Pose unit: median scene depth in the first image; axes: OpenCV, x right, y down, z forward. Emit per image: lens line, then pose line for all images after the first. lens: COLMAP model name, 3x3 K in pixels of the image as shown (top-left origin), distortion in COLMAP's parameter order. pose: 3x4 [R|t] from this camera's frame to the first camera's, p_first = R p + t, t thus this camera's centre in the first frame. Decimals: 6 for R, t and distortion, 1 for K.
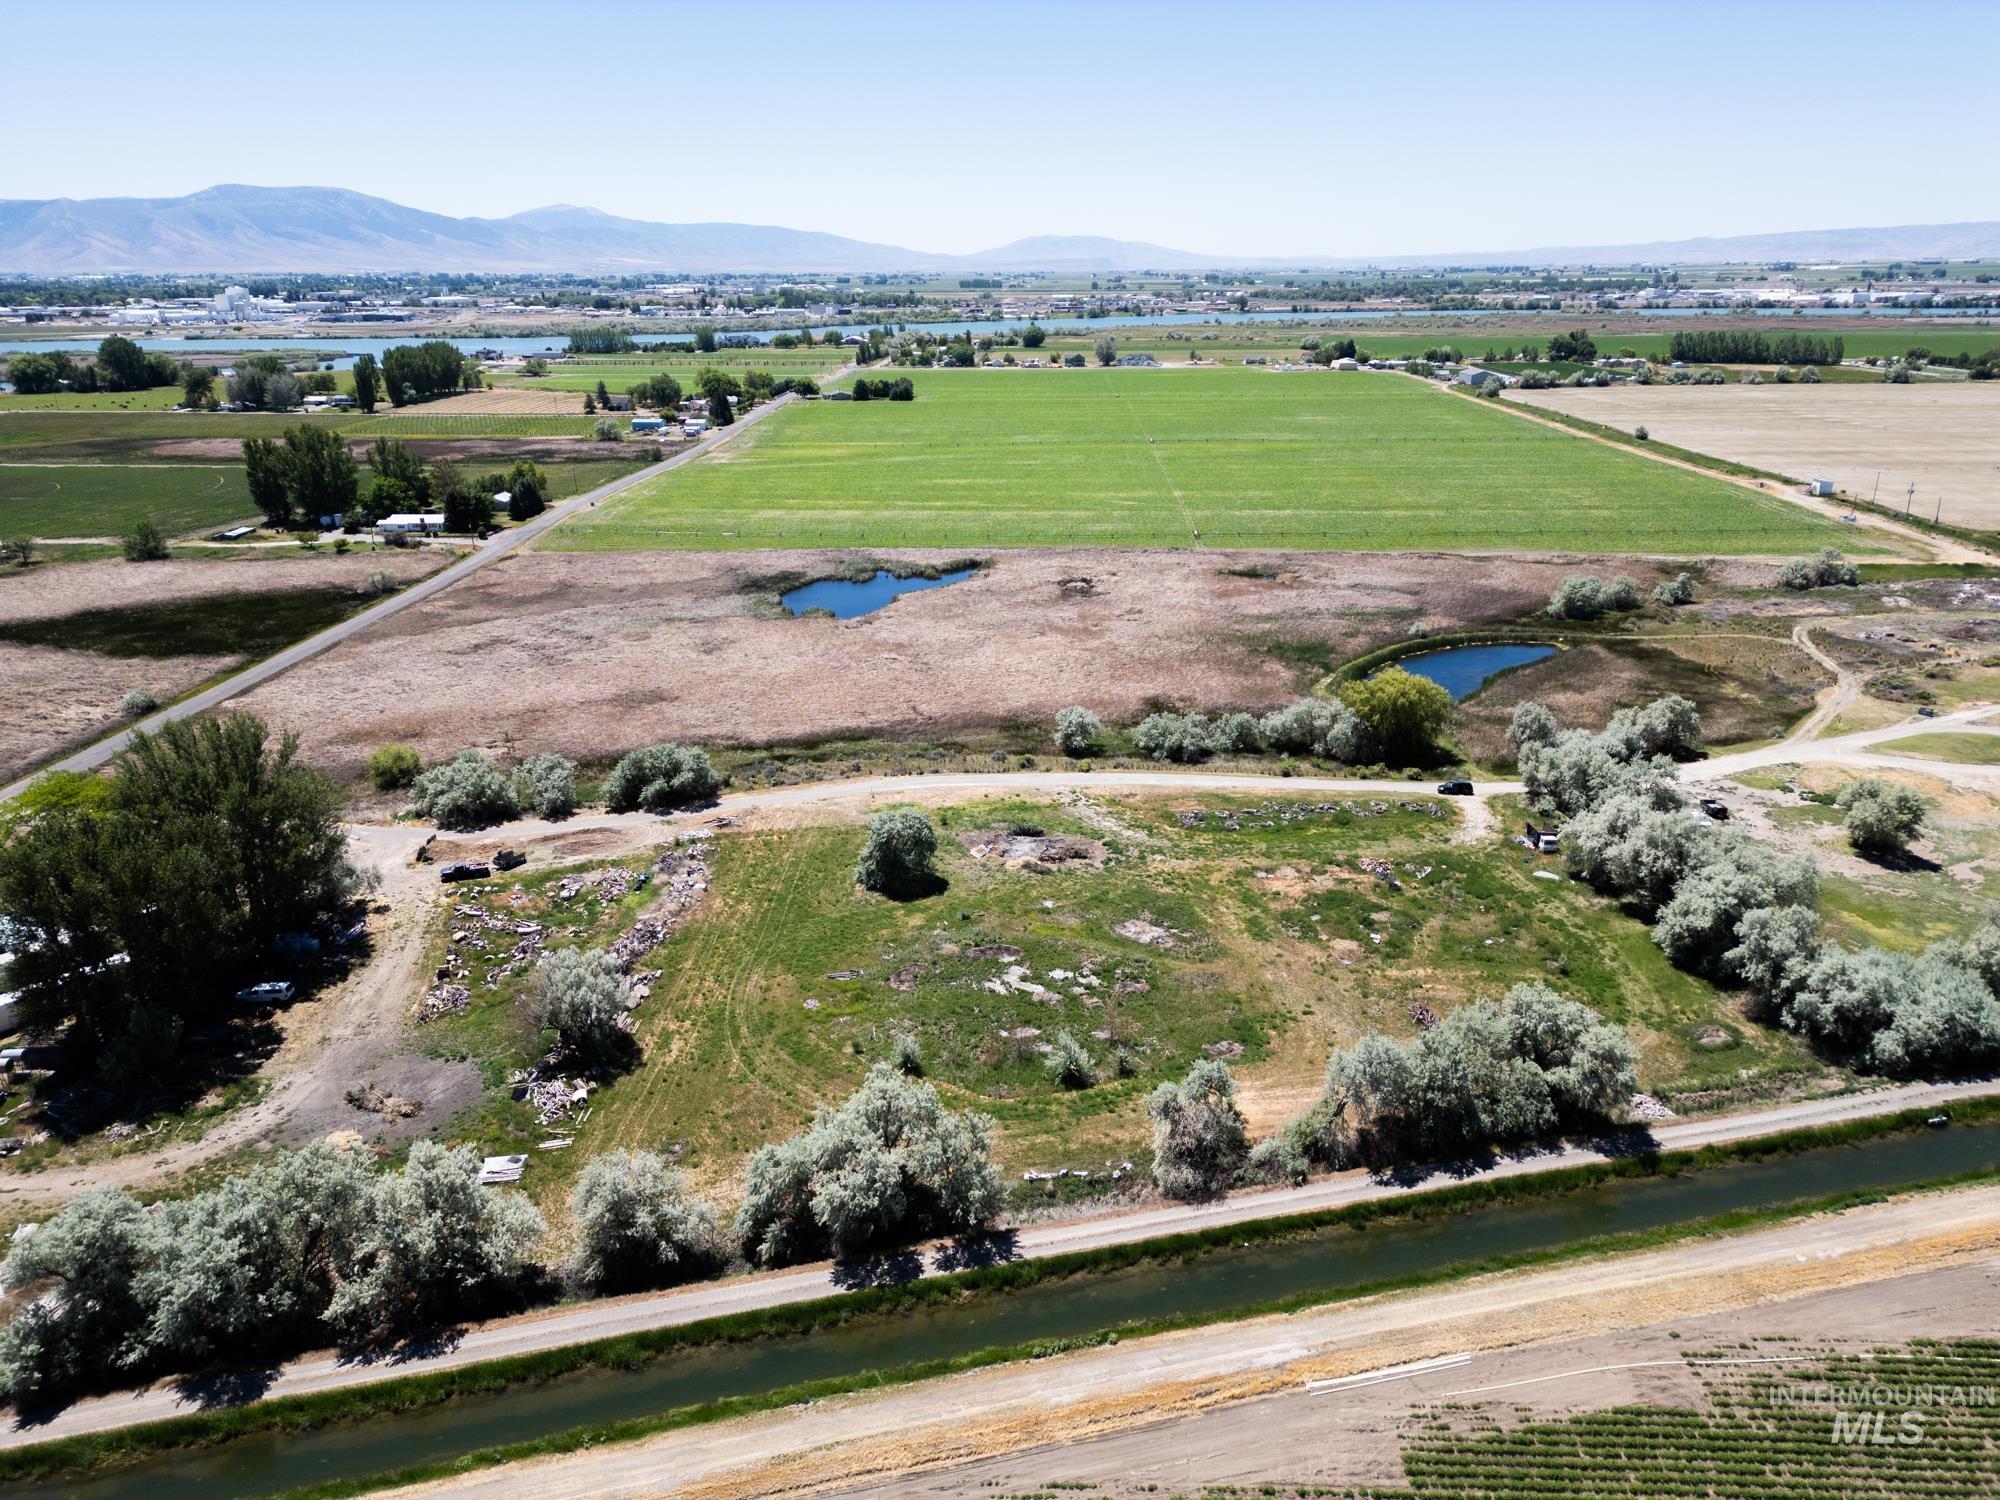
lens RADIAL K [[1396.7, 0, 1000.0], [0, 1396.7, 750.0], [0, 0, 1]] dist [0.060151, -0.050867]
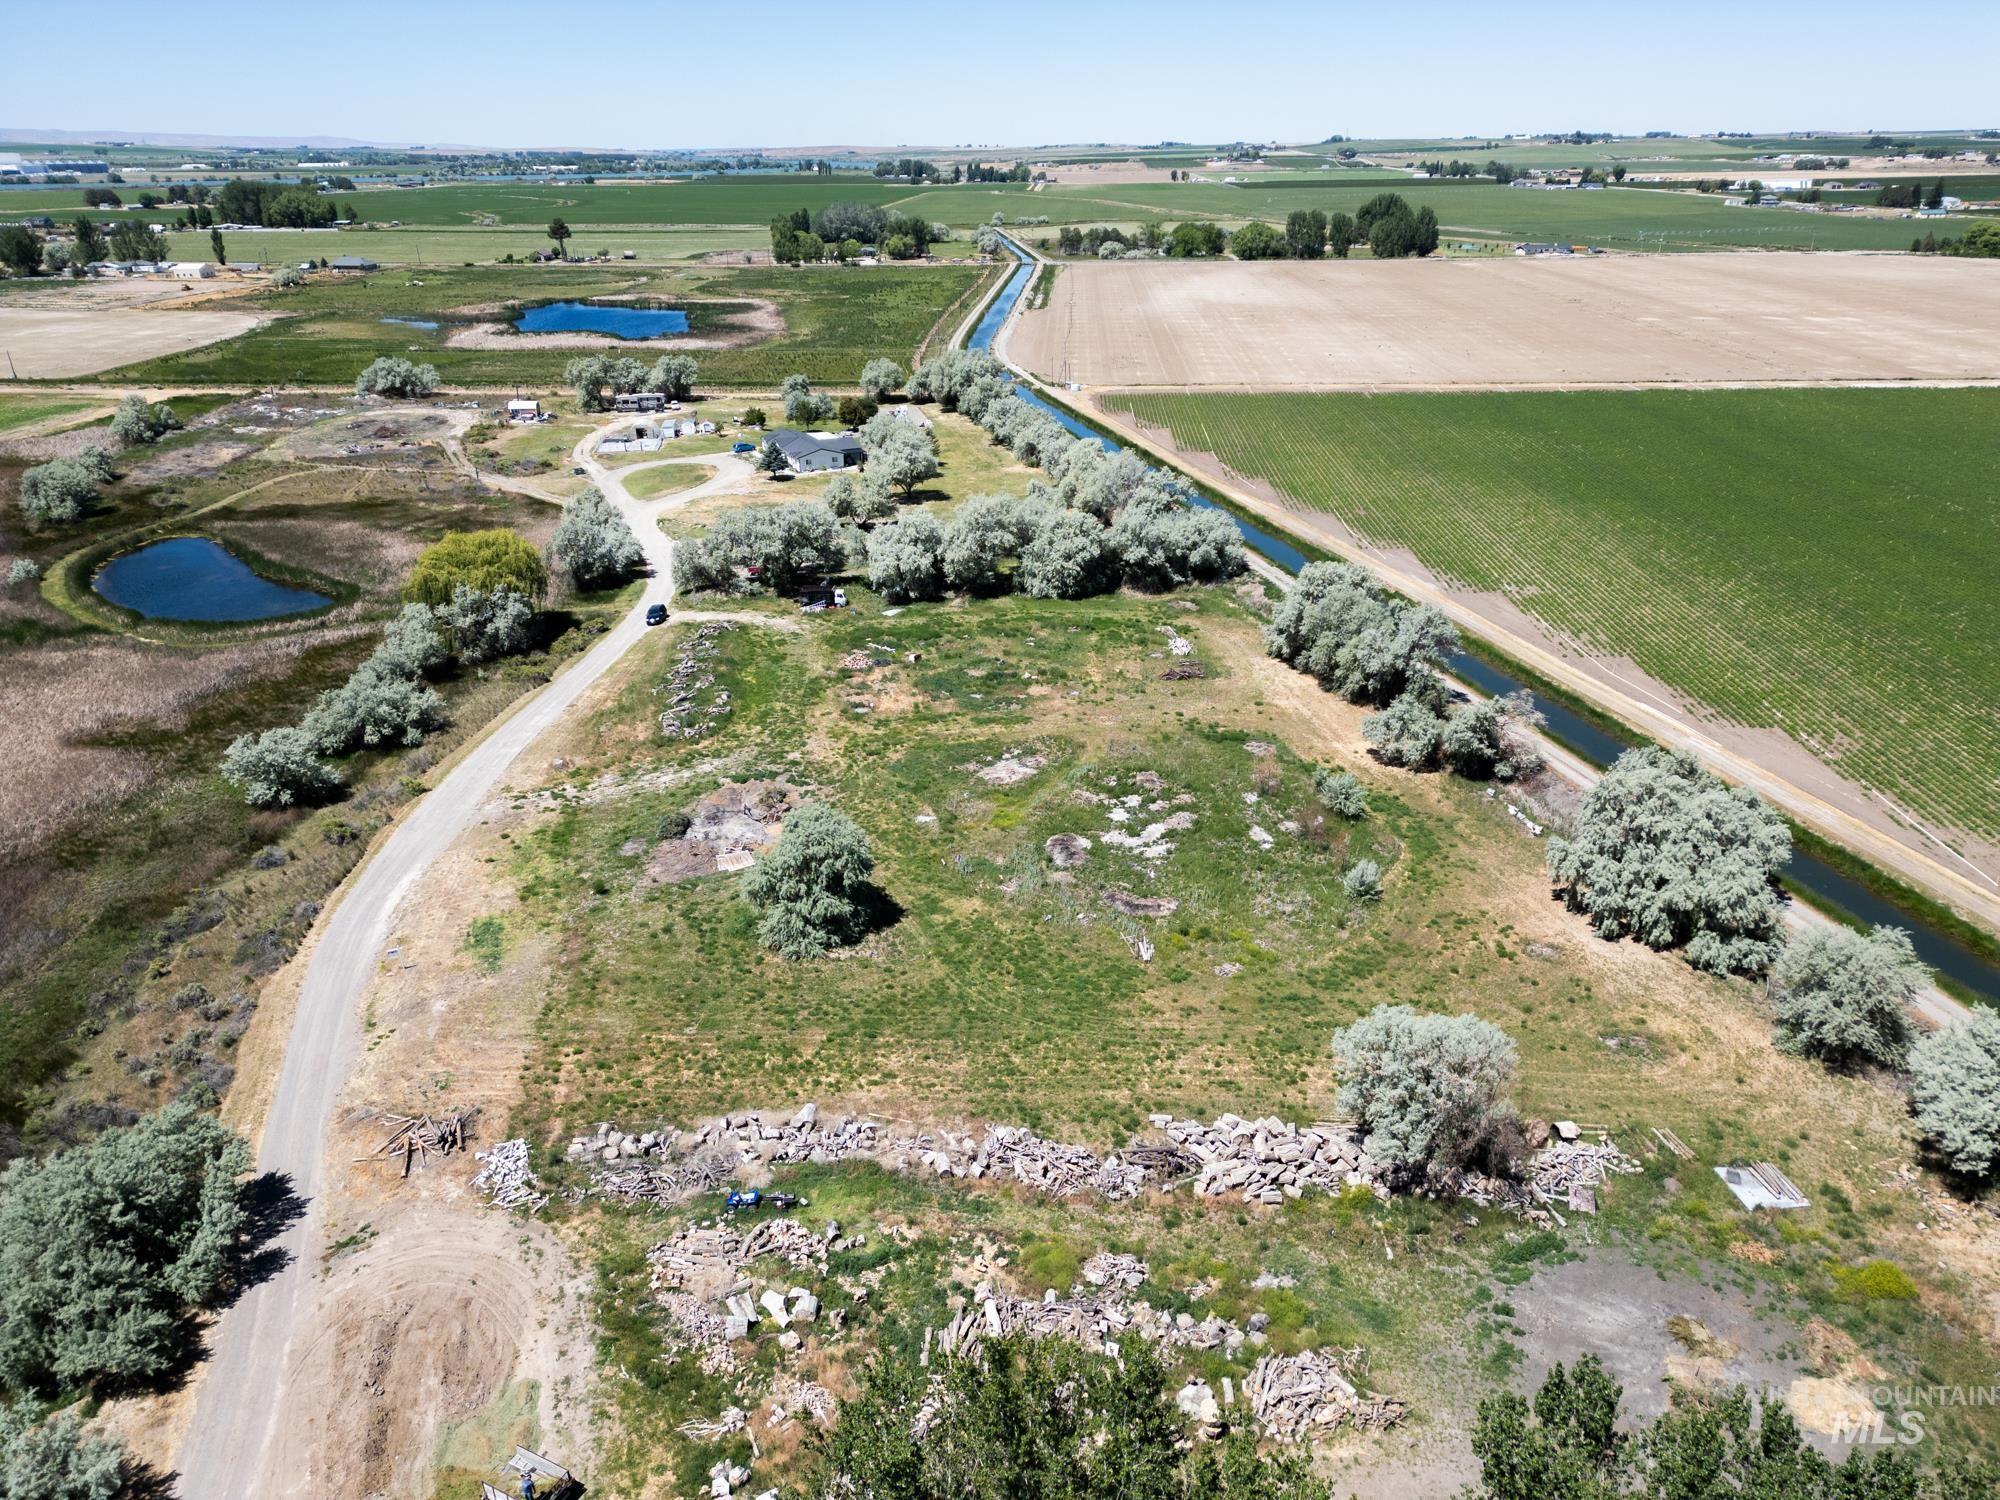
lens RADIAL K [[1396.7, 0, 1000.0], [0, 1396.7, 750.0], [0, 0, 1]] dist [0.060151, -0.050867]
pose [[0.017331, -0.389820, 0.920728, -0.636866], [0.325085, 0.873031, 0.363506, -0.181264], [-0.945526, 0.293015, 0.141855, 0.837324]]
